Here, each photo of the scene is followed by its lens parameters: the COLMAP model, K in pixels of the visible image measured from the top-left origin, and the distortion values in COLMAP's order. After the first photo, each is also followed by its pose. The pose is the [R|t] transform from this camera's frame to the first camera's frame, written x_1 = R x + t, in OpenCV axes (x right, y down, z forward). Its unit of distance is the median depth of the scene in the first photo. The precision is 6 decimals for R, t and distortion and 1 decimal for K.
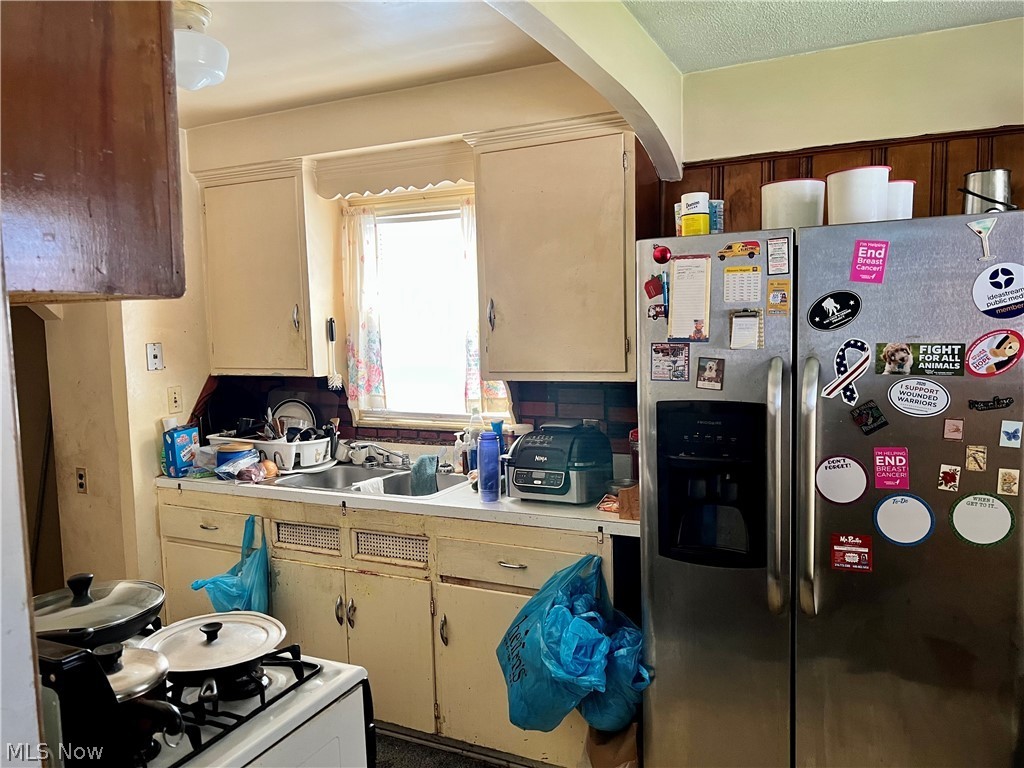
lens RADIAL K [[769.1, 0, 513.1], [0, 769.1, 391.1], [0, 0, 1]] dist [0.056226, -0.064369]
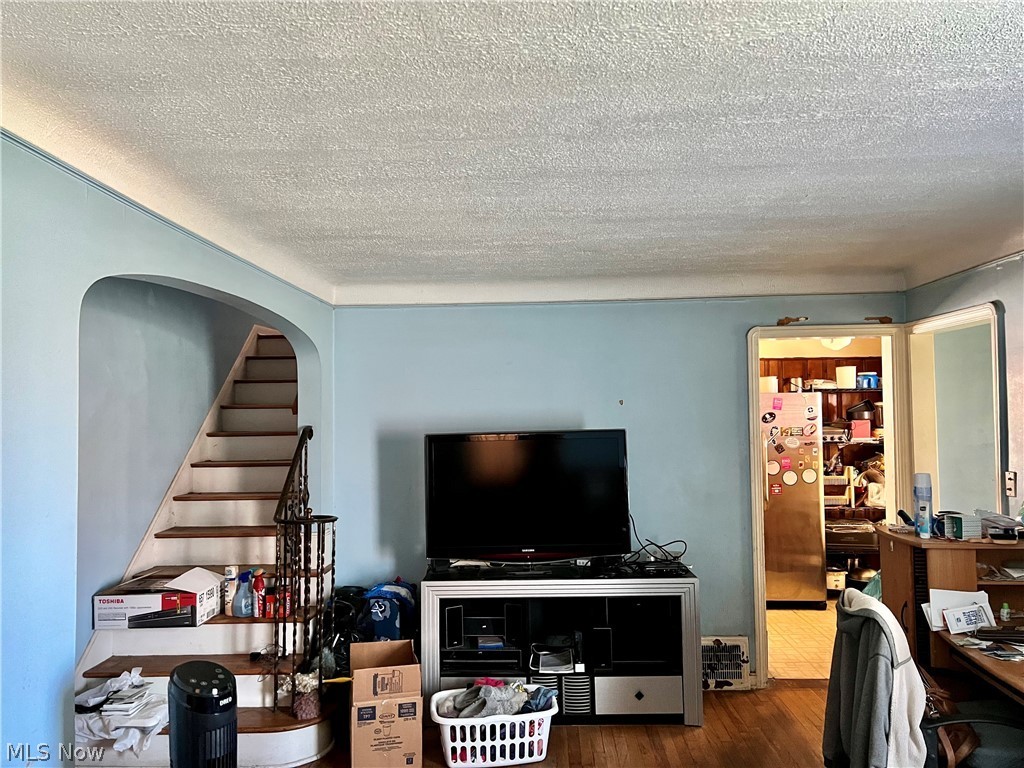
lens RADIAL K [[769.1, 0, 513.0], [0, 769.1, 384.7], [0, 0, 1]] dist [0.056226, -0.064369]
pose [[0.908857, 0.029613, 0.416055, -2.052004], [0.026755, 0.991284, -0.128998, 0.163522], [-0.416248, 0.128373, 0.900143, -1.634862]]
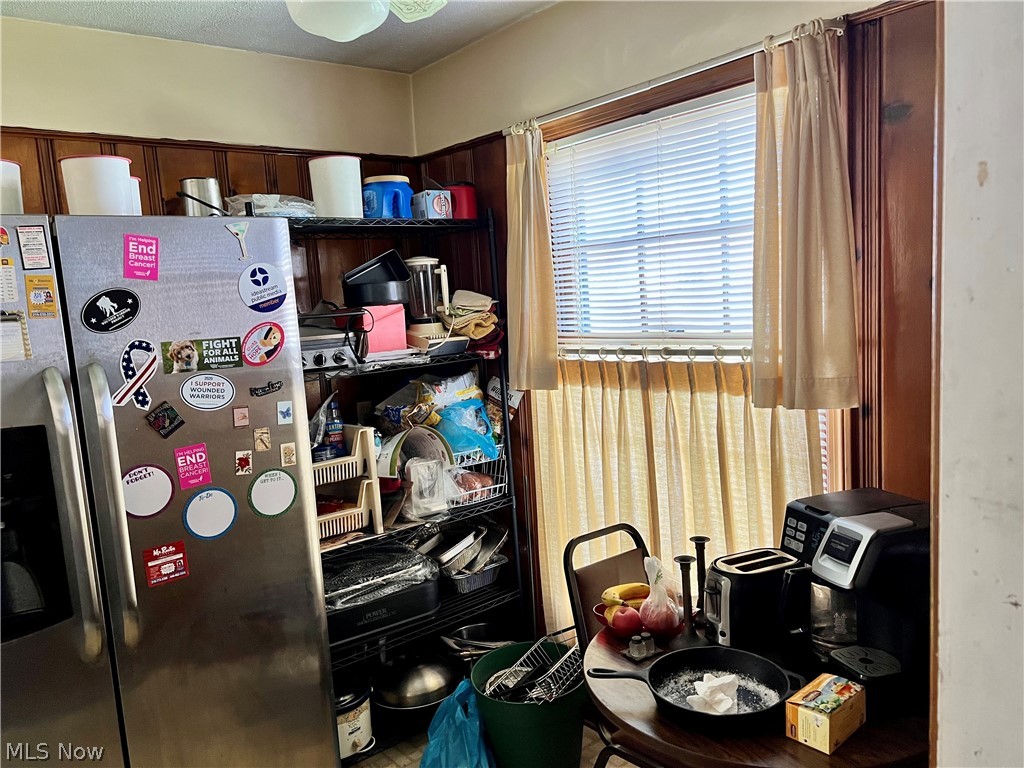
lens RADIAL K [[769.1, 0, 509.4], [0, 769.1, 389.9], [0, 0, 1]] dist [0.056226, -0.064369]
pose [[0.408558, -0.120364, 0.904761, -0.232208], [0.136080, 0.988220, 0.070018, -0.011762], [-0.902531, 0.094514, 0.420125, 0.205088]]
